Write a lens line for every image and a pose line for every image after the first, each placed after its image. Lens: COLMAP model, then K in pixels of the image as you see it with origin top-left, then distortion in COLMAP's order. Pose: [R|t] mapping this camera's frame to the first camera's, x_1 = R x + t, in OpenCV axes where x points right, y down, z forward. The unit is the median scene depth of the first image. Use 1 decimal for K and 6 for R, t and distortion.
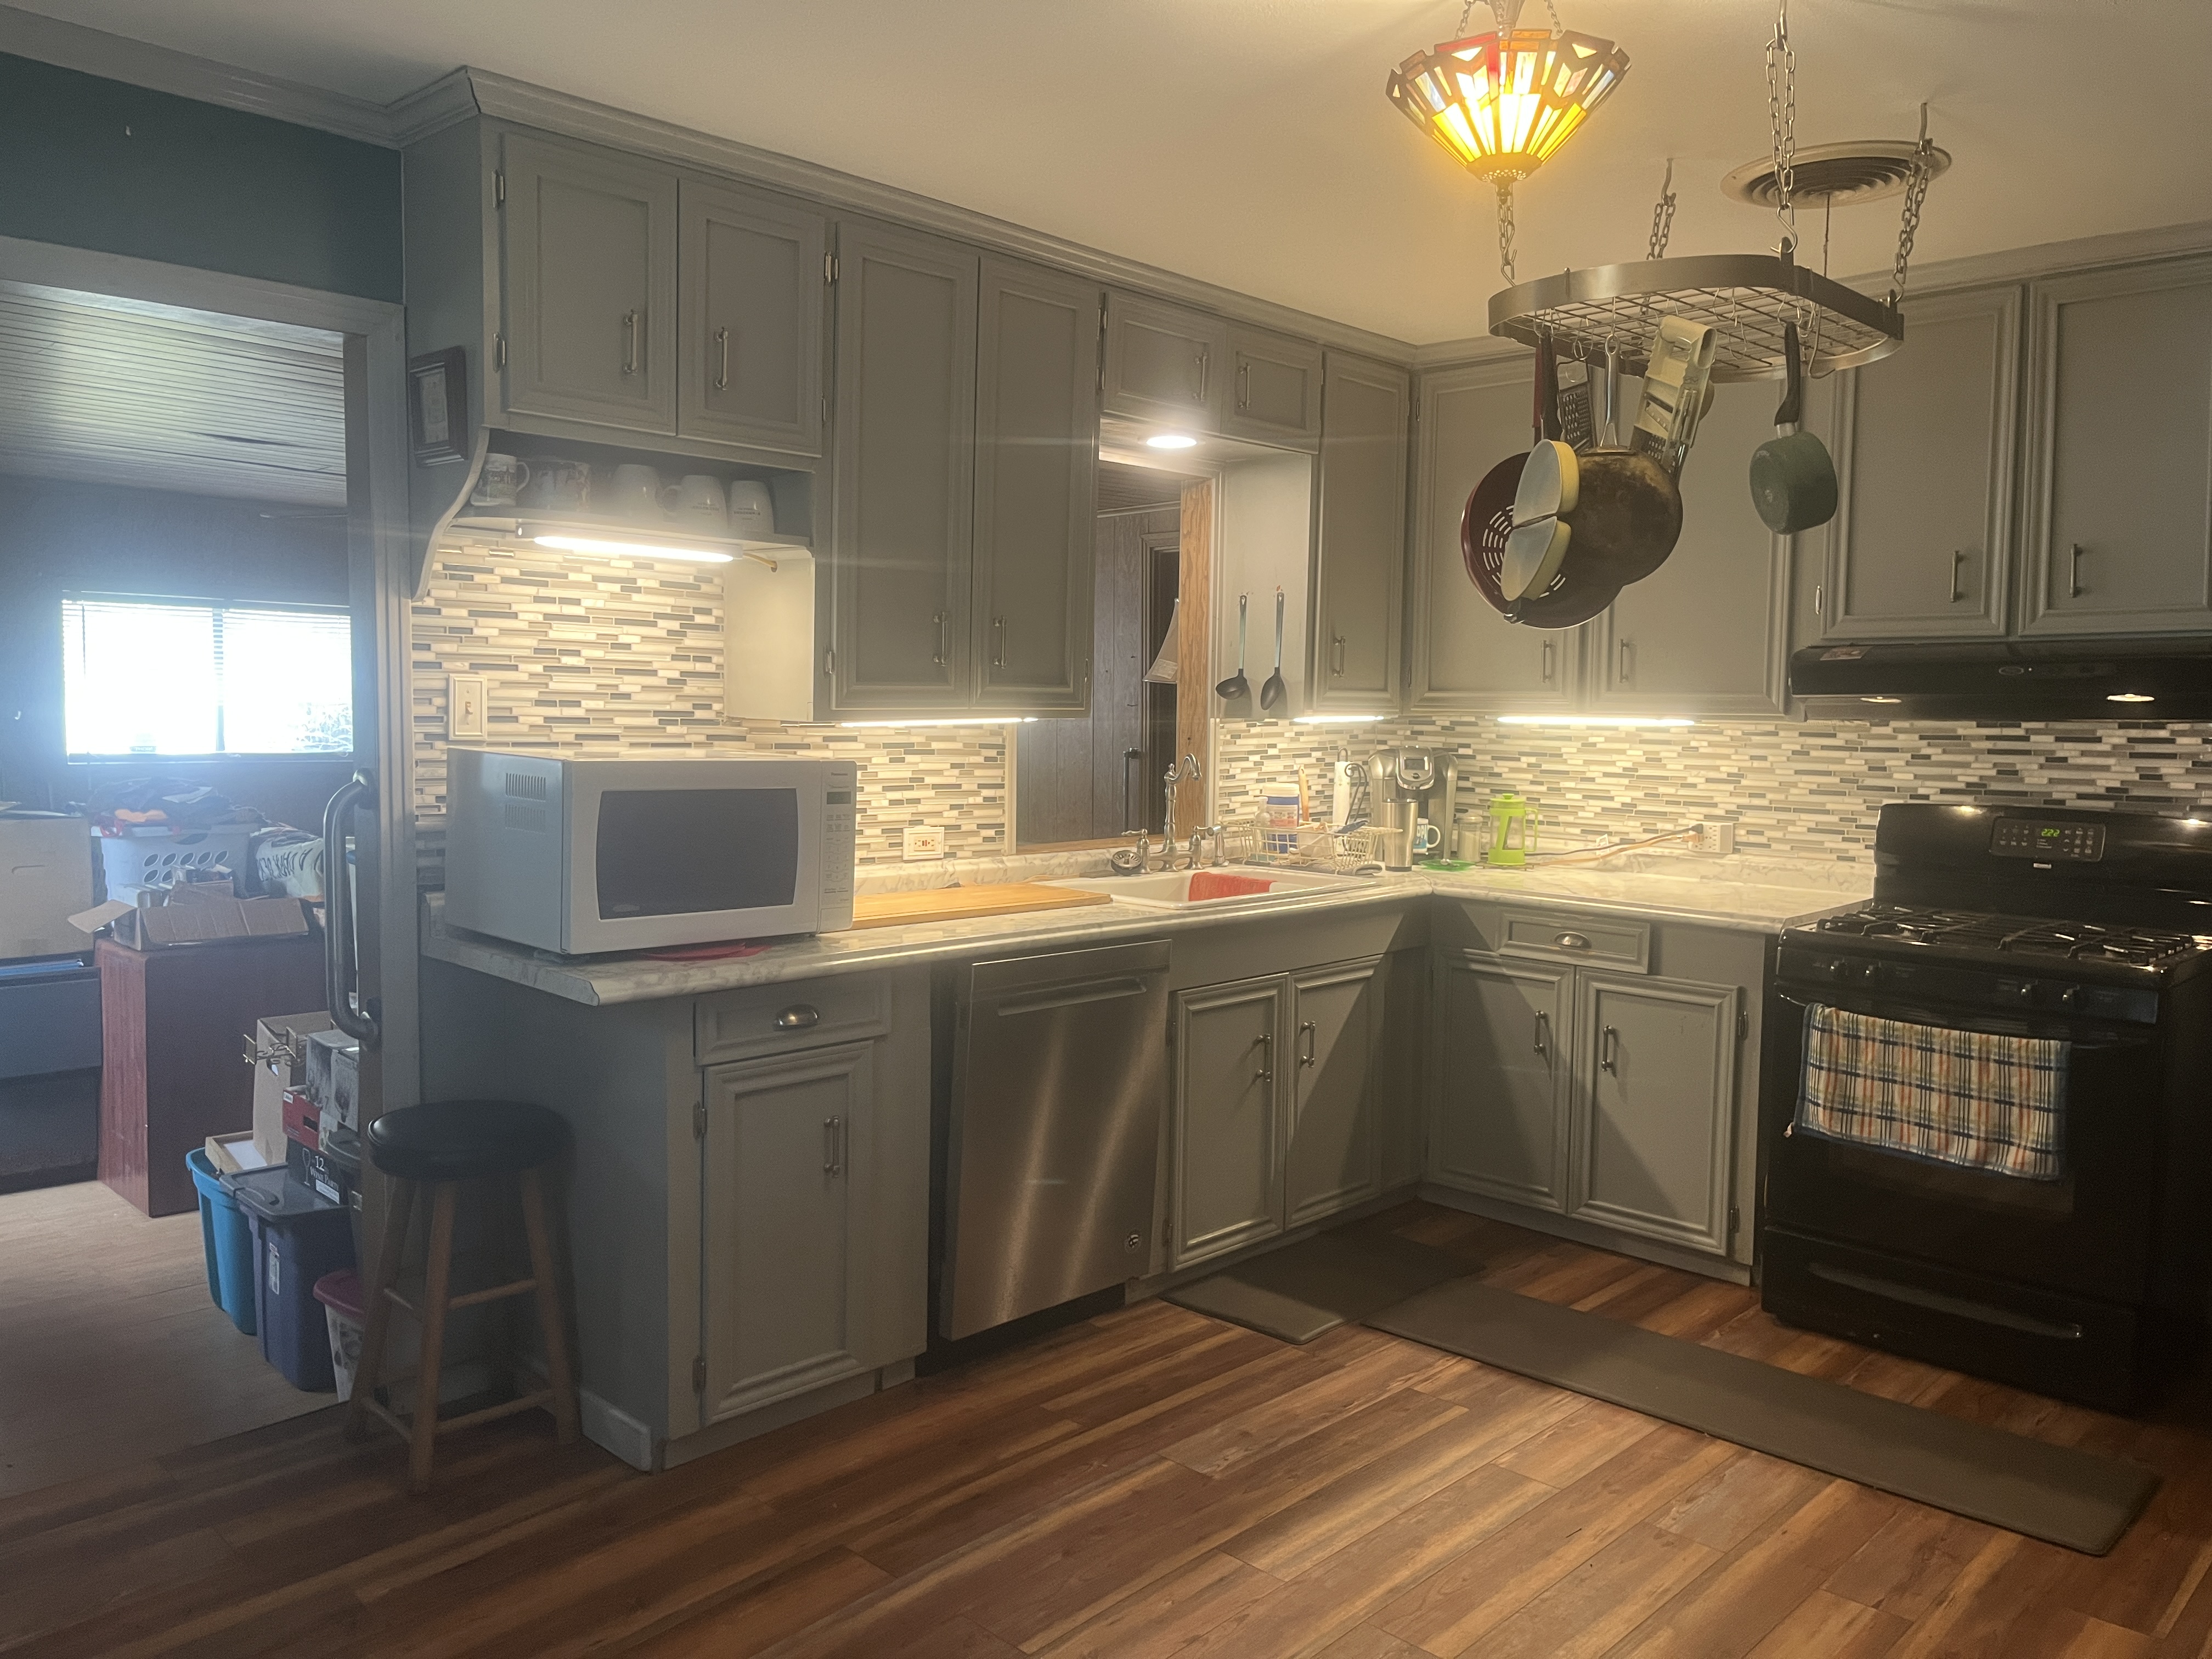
lens RADIAL K [[1674.8, 0, 1103.5], [0, 1674.8, 829.4], [0, 0, 1]] dist [0.060750, -0.083822]
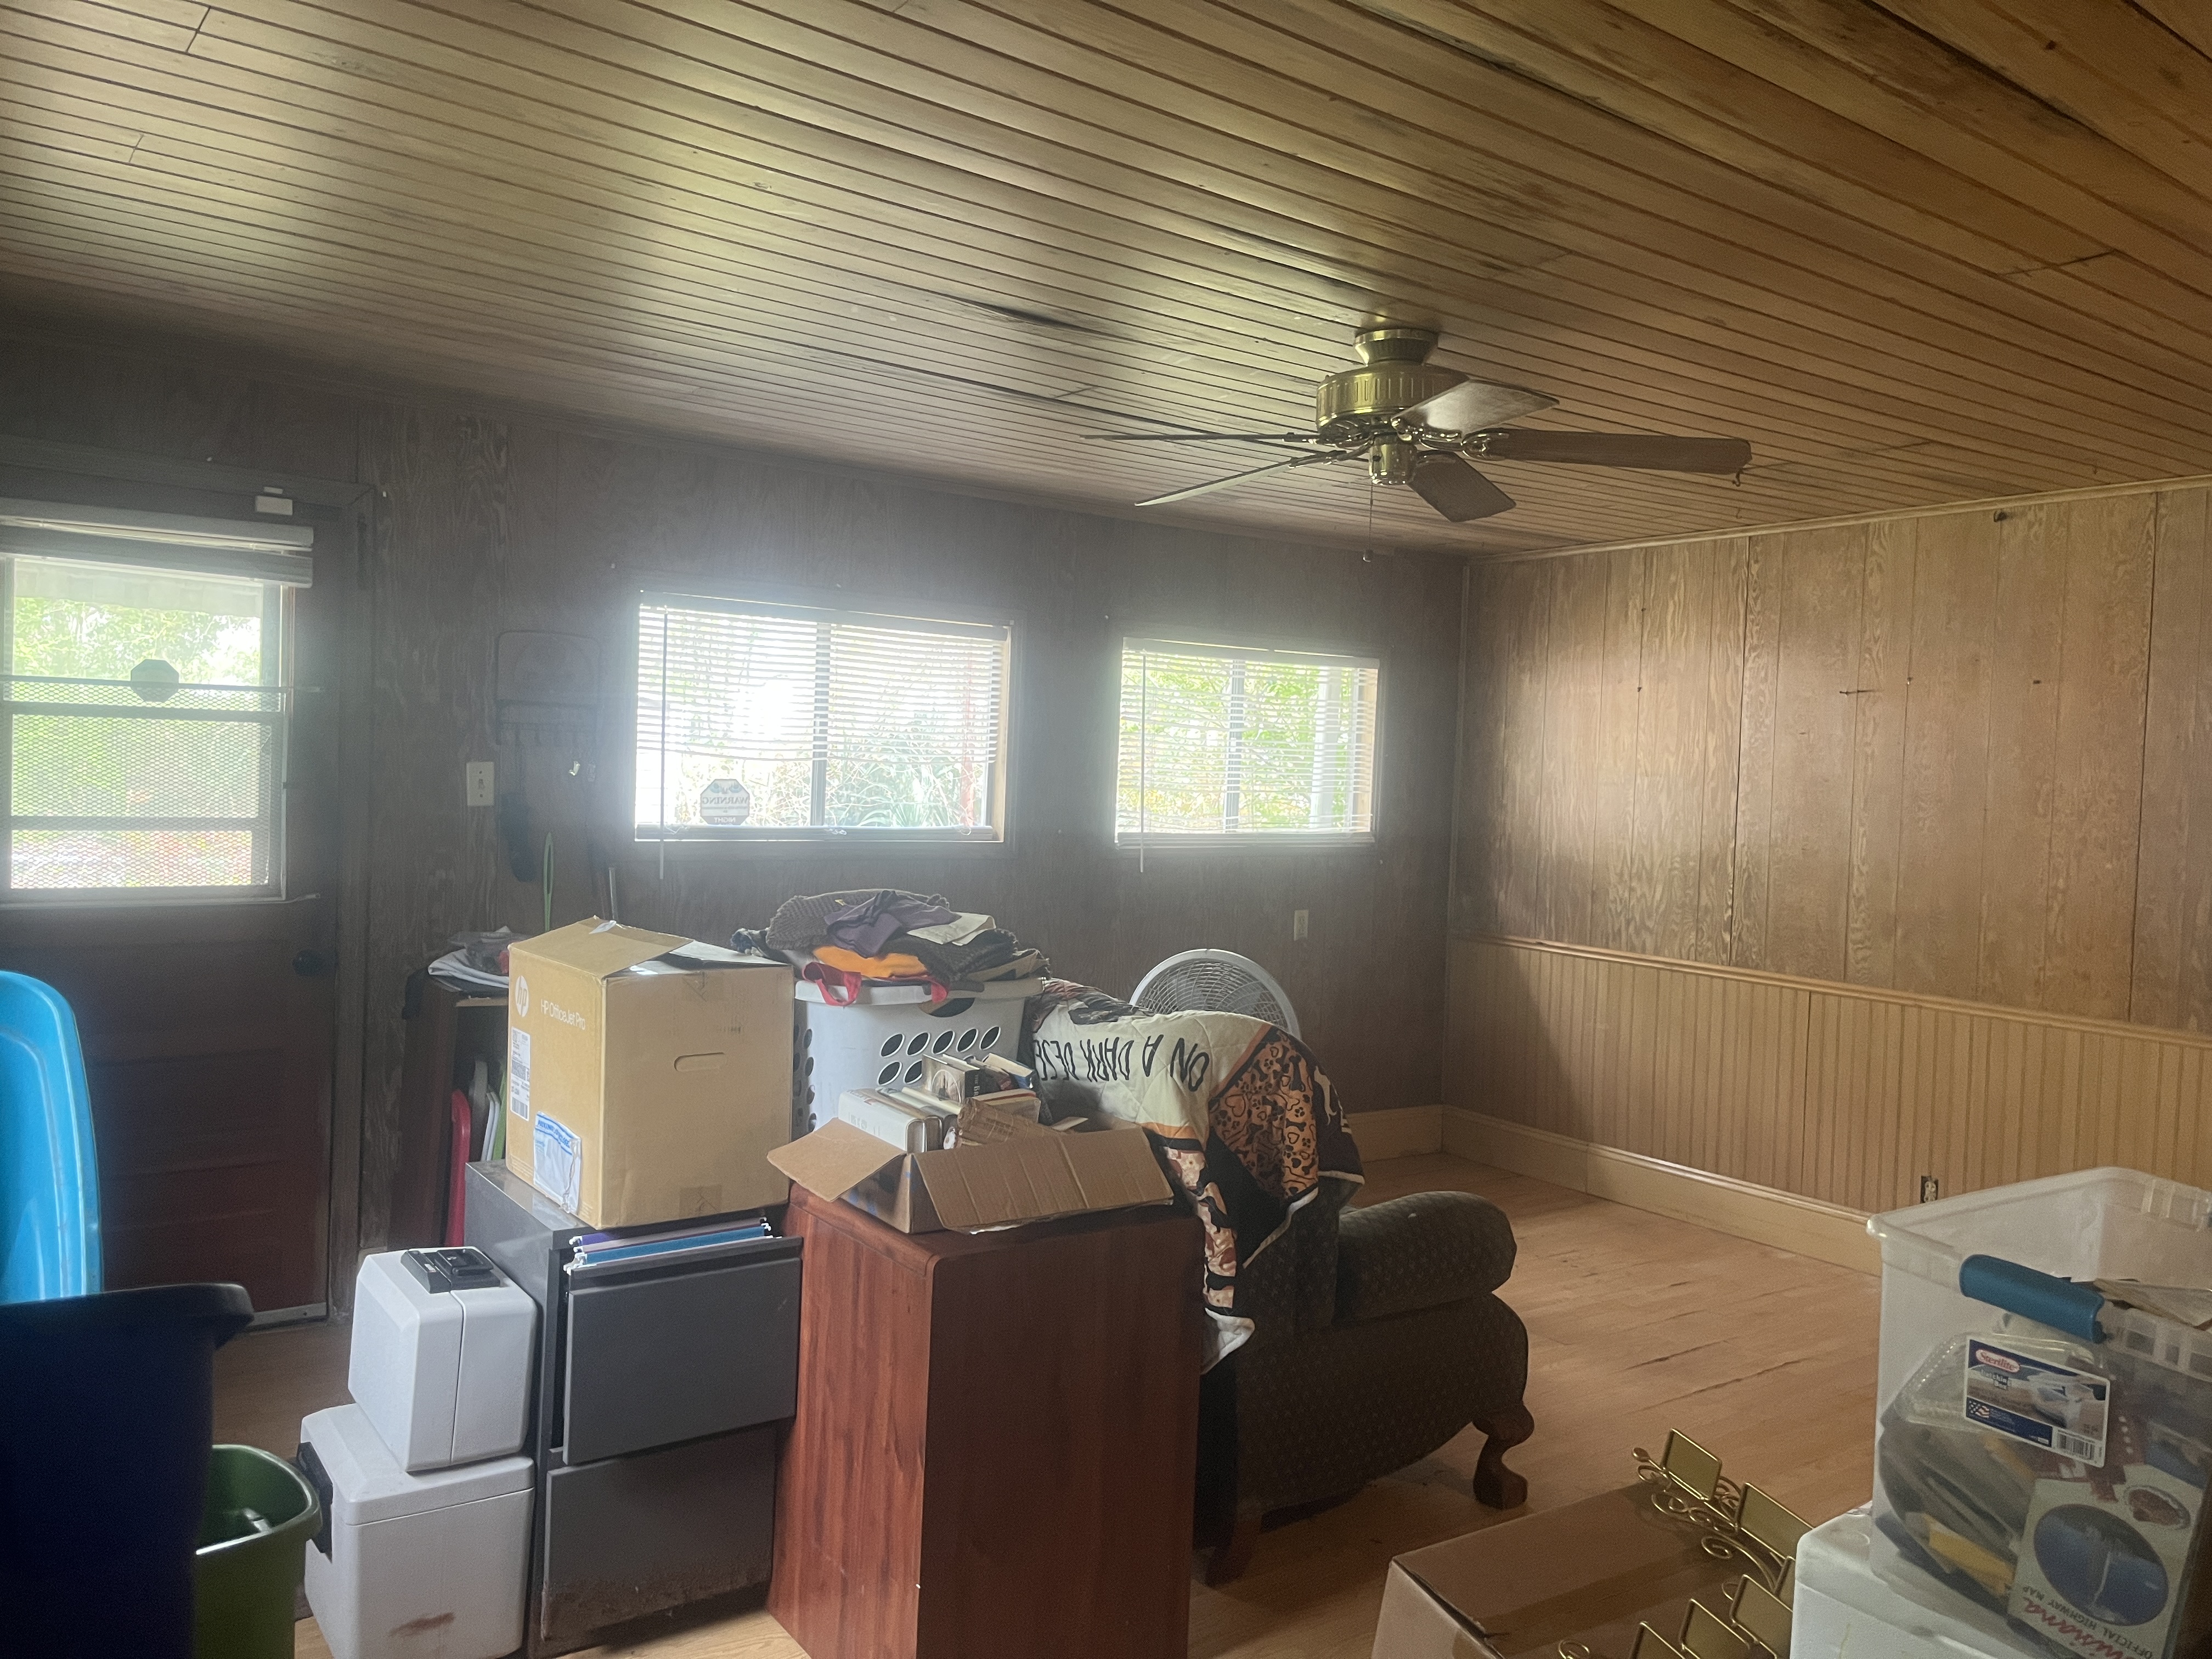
lens RADIAL K [[1674.8, 0, 1105.1], [0, 1674.8, 819.9], [0, 0, 1]] dist [0.060750, -0.083822]
pose [[0.985634, 0.031830, -0.165870, -0.402369], [-0.038206, 0.998643, -0.035388, -0.038928], [0.164519, 0.041217, 0.985512, 0.461355]]
